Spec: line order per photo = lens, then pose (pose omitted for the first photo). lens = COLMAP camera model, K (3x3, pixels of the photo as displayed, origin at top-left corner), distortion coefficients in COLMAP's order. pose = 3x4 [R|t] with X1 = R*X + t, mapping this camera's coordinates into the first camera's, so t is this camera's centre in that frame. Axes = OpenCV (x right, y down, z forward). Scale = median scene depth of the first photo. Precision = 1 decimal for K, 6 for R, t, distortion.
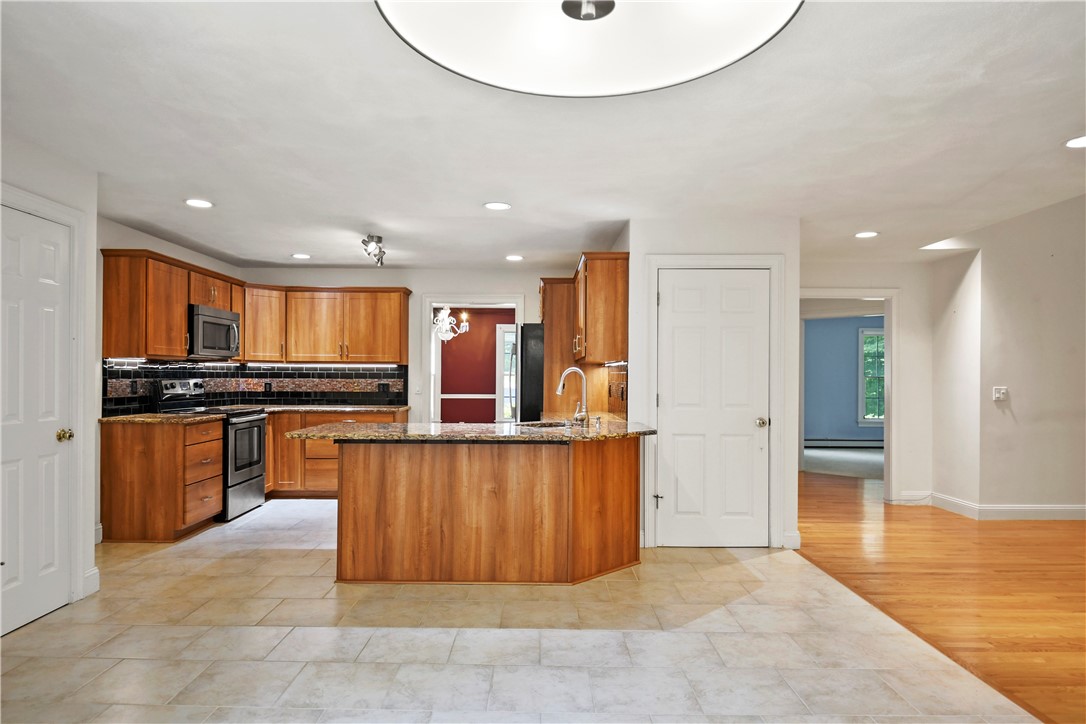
lens RADIAL K [[668.1, 0, 544.3], [0, 668.1, 372.6], [0, 0, 1]] dist [0.006349, -0.001638]
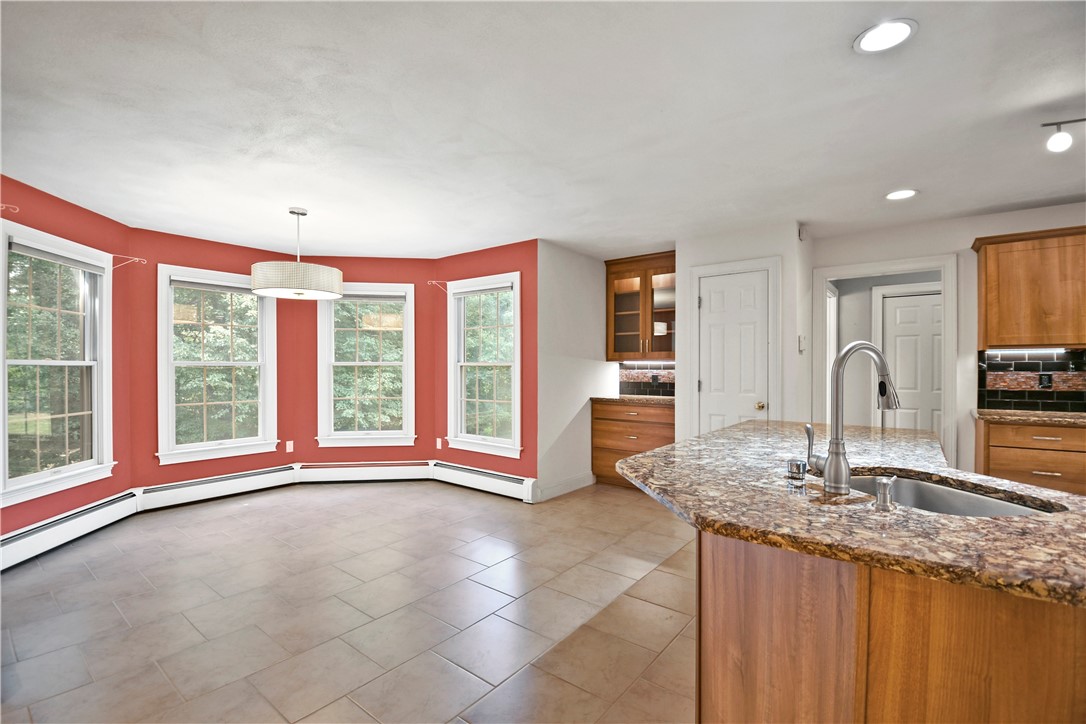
lens RADIAL K [[496.2, 0, 532.0], [0, 496.2, 363.4], [0, 0, 1]] dist [-0.011918, -0.004553]
pose [[-0.640292, -0.010840, -0.768055, 0.570492], [0.002041, 0.999873, -0.015813, 0.011779], [0.768129, -0.011692, -0.640188, 1.483494]]
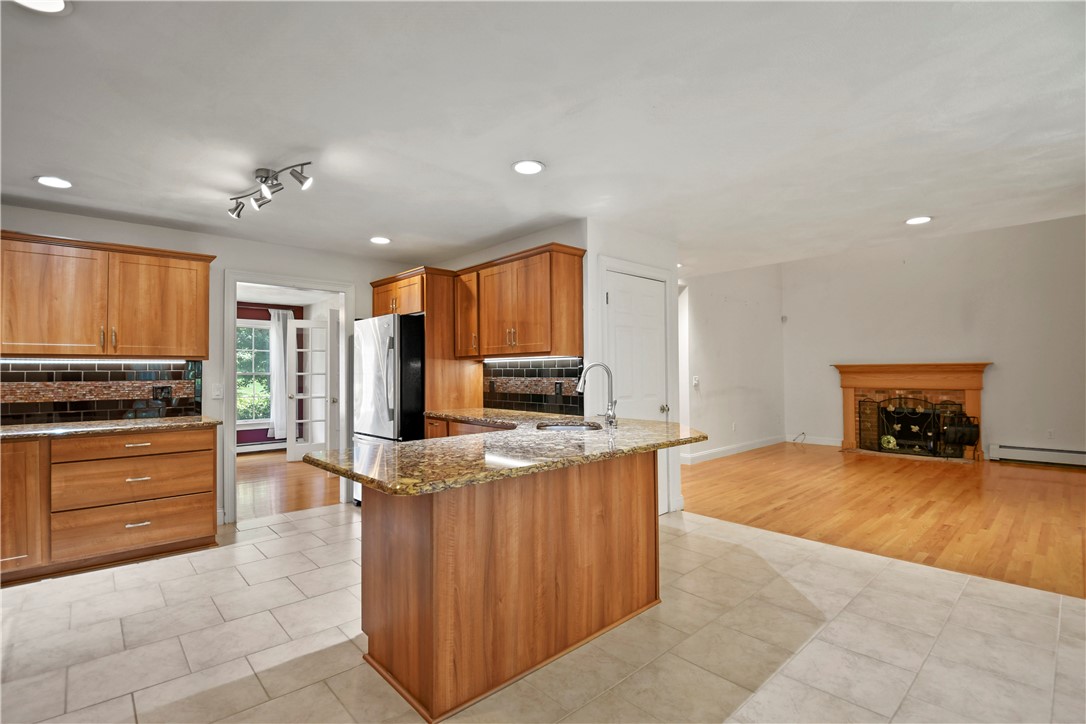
lens RADIAL K [[496.2, 0, 541.8], [0, 496.2, 359.2], [0, 0, 1]] dist [-0.011918, -0.004553]
pose [[0.742620, 0.006576, 0.669681, -0.484661], [0.008402, 0.999782, -0.019135, 0.000844], [-0.669660, 0.019836, 0.742403, 0.552412]]
